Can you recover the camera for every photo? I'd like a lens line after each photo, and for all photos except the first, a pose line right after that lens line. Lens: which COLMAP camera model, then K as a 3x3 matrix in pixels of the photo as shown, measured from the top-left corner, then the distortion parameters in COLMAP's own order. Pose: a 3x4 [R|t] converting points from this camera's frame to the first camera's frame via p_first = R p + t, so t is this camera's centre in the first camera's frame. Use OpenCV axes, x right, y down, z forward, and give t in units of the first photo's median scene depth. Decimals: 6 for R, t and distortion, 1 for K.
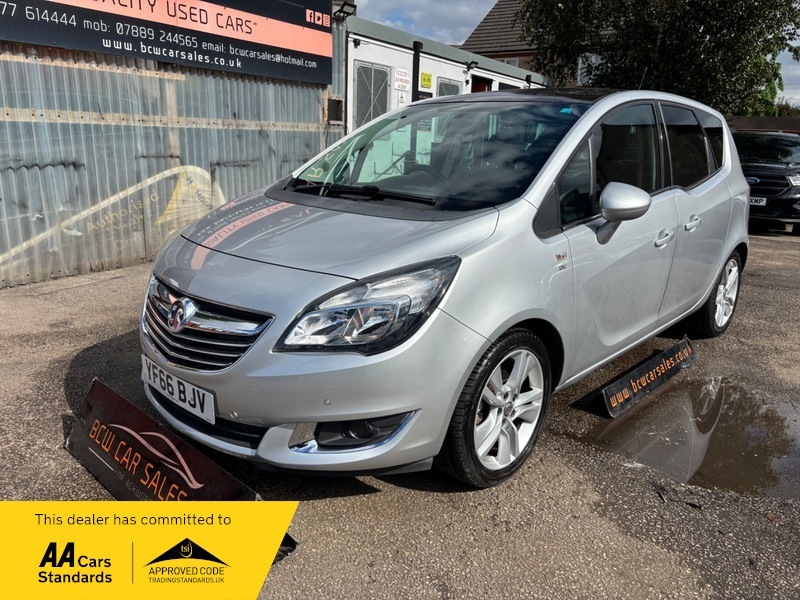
lens RADIAL K [[603.0, 0, 396.2], [0, 603.0, 291.6], [0, 0, 1]] dist [0.036493, -0.048787]
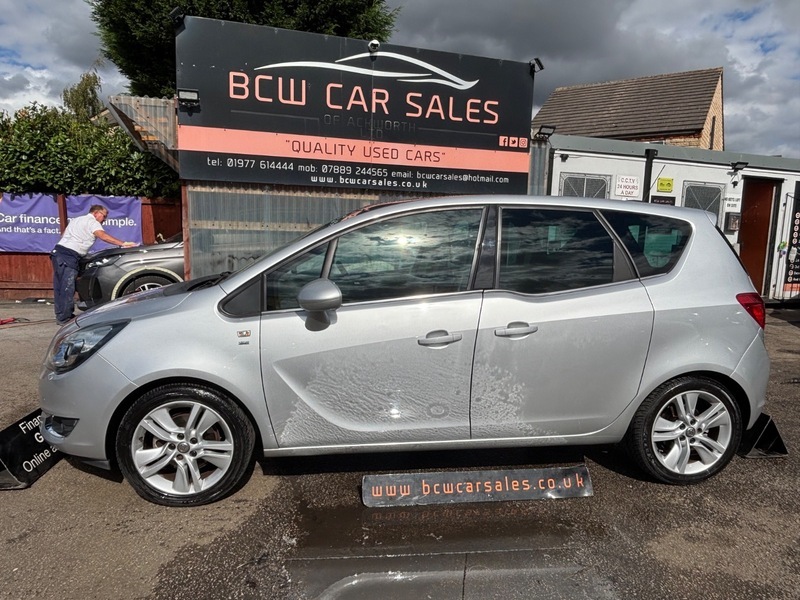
lens RADIAL K [[535.4, 0, 399.6], [0, 535.4, 302.9], [0, 0, 1]] dist [0.020914, -0.026796]
pose [[0.778953, 0.075453, -0.622526, 0.524429], [-0.157221, 0.984526, -0.077399, -0.039683], [0.607053, 0.158164, 0.778762, 0.147130]]
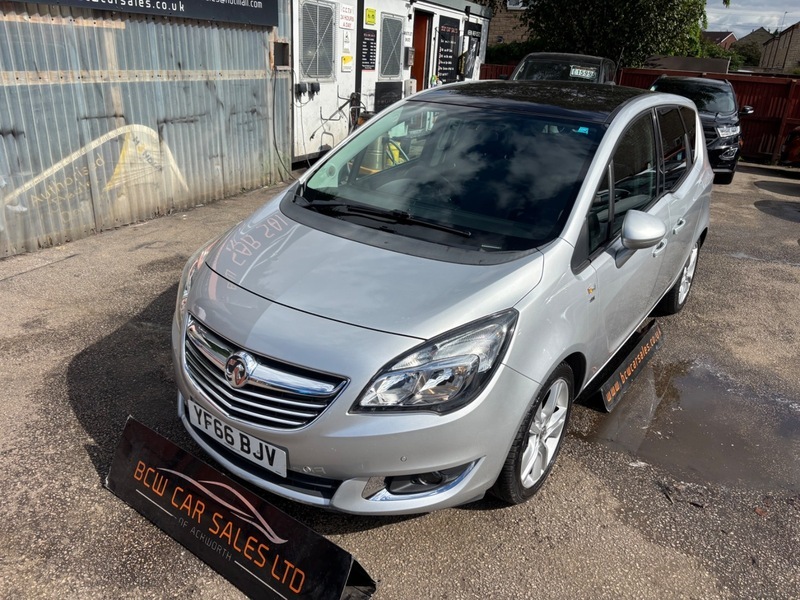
lens RADIAL K [[603.0, 0, 401.1], [0, 603.0, 302.6], [0, 0, 1]] dist [0.036493, -0.048787]
pose [[0.989924, -0.029019, 0.138592, -0.090728], [0.008471, 0.989159, 0.146605, -0.085301], [-0.141344, -0.143953, 0.979438, 0.001136]]
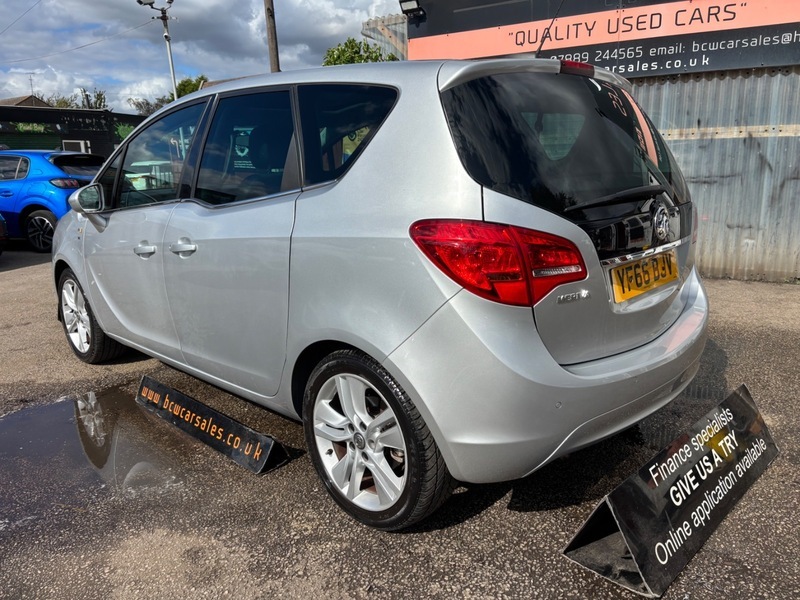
lens RADIAL K [[603.0, 0, 401.2], [0, 603.0, 302.5], [0, 0, 1]] dist [0.036493, -0.048787]
pose [[0.001351, 0.210437, -0.977606, 0.776708], [-0.224312, 0.952759, 0.204779, -0.165380], [0.974517, 0.219012, 0.048491, 0.763601]]
